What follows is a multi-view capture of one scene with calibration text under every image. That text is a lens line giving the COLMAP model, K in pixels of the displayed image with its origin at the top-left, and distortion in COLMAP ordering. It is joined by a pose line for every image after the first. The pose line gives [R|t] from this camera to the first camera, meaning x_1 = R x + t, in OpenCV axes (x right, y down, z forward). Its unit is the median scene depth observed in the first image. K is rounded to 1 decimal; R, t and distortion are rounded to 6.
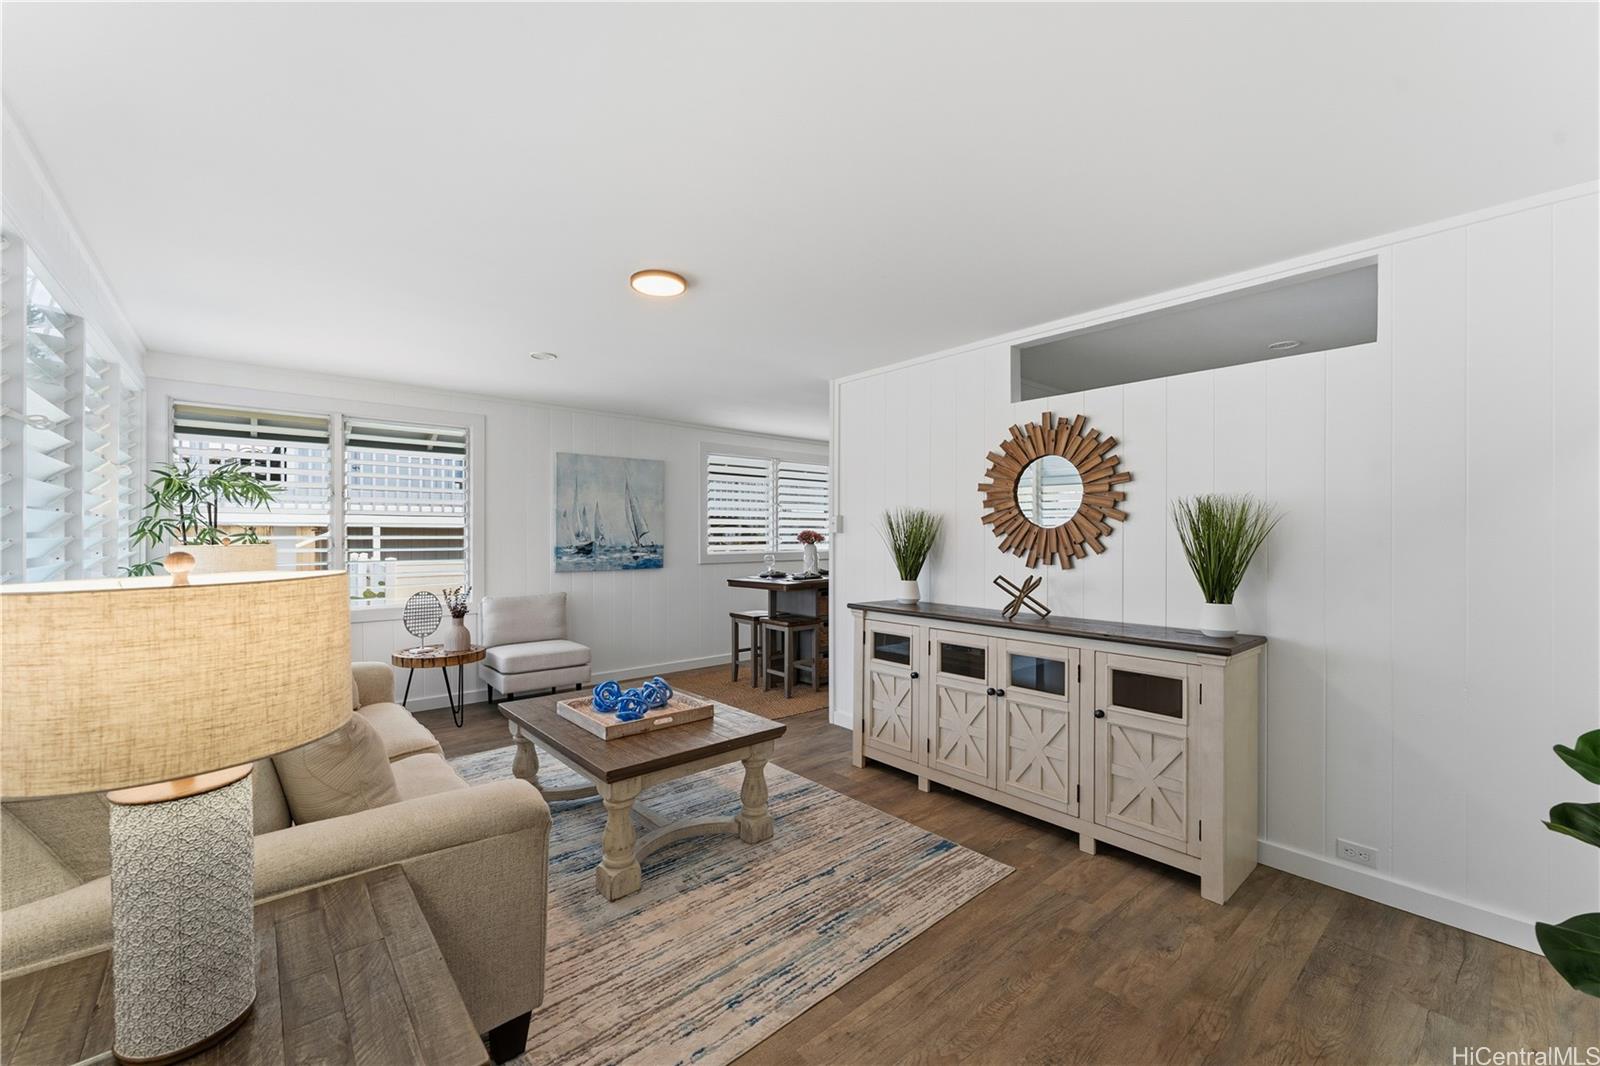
lens RADIAL K [[637.7, 0, 795.5], [0, 637.7, 537.2], [0, 0, 1]] dist [0.002668, 0.000247]
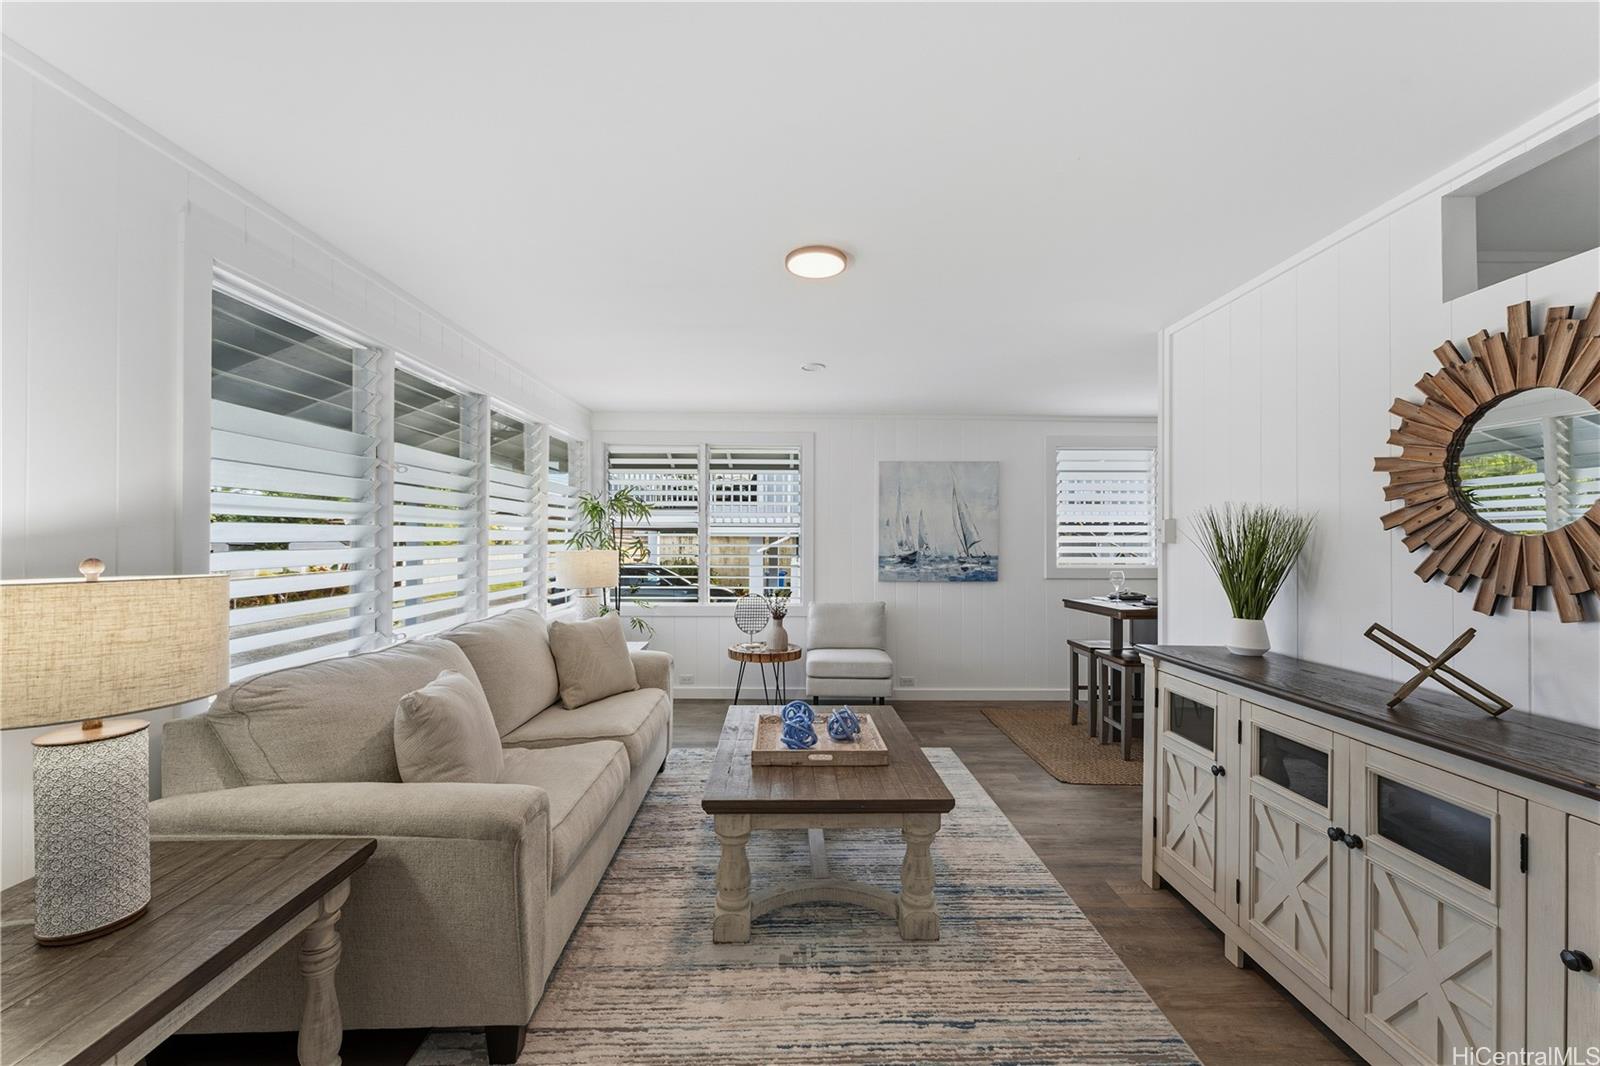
lens RADIAL K [[637.7, 0, 795.5], [0, 637.7, 537.2], [0, 0, 1]] dist [0.002668, 0.000247]
pose [[0.767561, -0.002435, -0.640971, 0.263572], [-0.006060, 0.999921, -0.011055, -0.003961], [0.640947, 0.012370, 0.767485, 0.240239]]
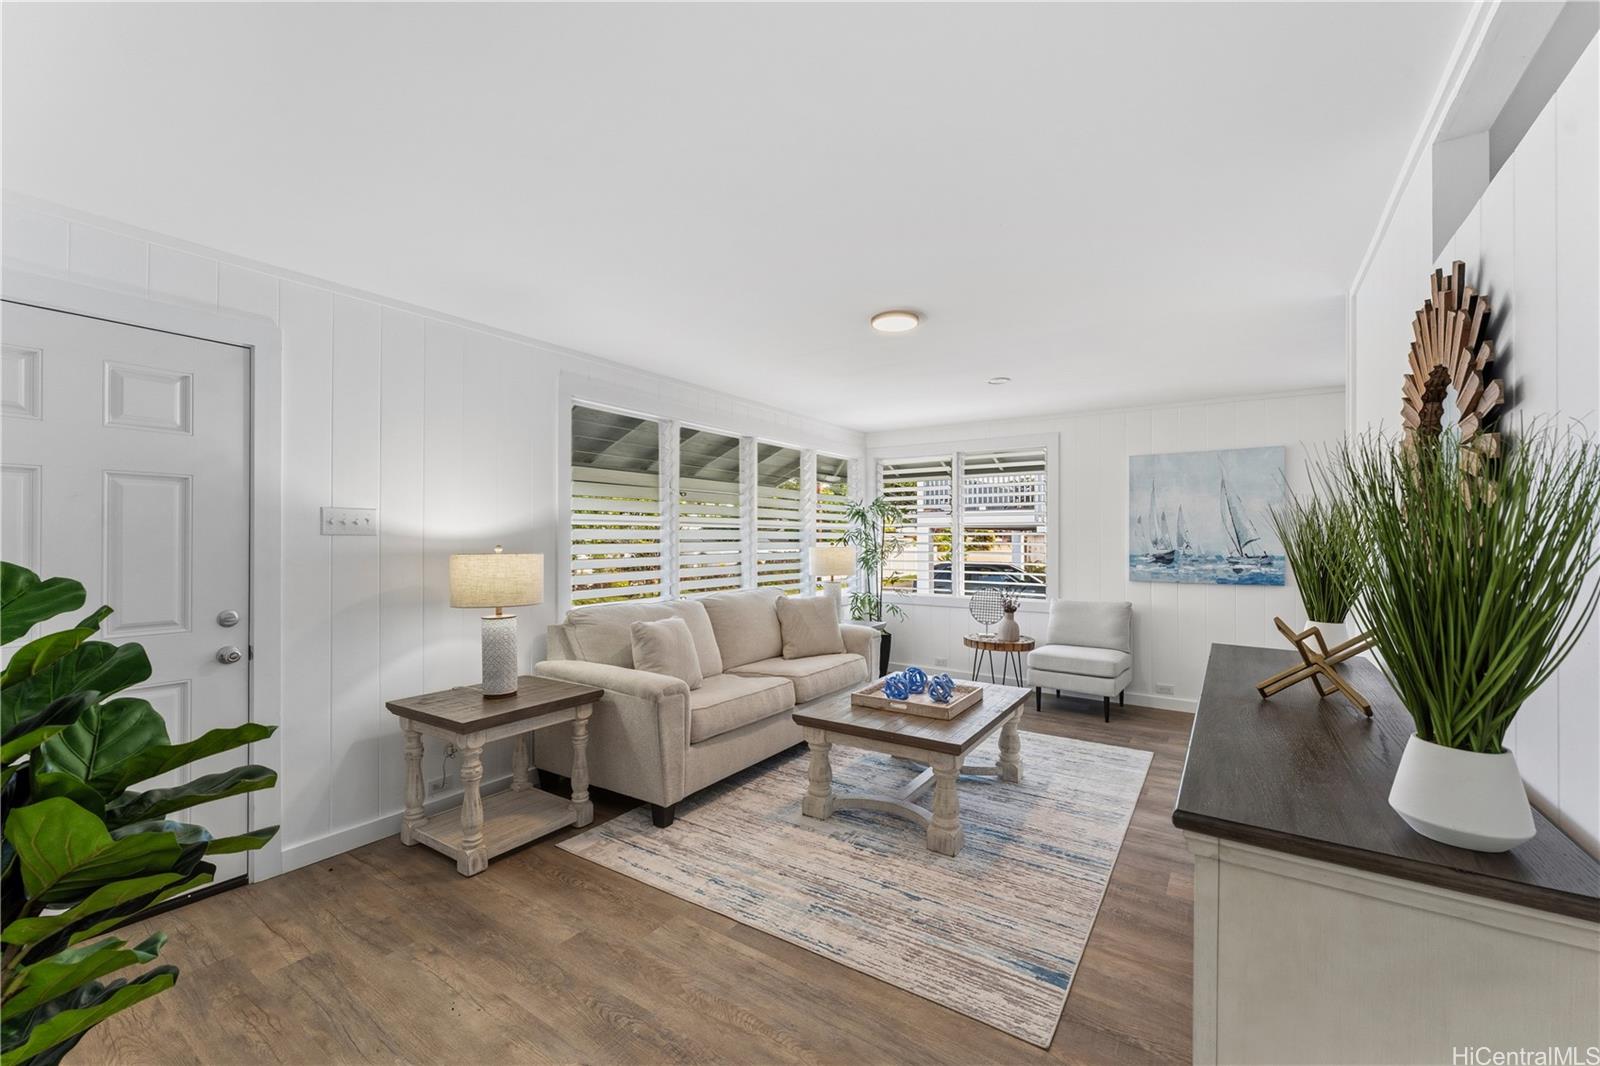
lens RADIAL K [[637.7, 0, 795.5], [0, 637.7, 537.2], [0, 0, 1]] dist [0.002668, 0.000247]
pose [[0.266071, -0.004655, -0.963942, 0.669631], [-0.006915, 0.999953, -0.006737, -0.001892], [0.963929, 0.008458, 0.266026, 0.416036]]
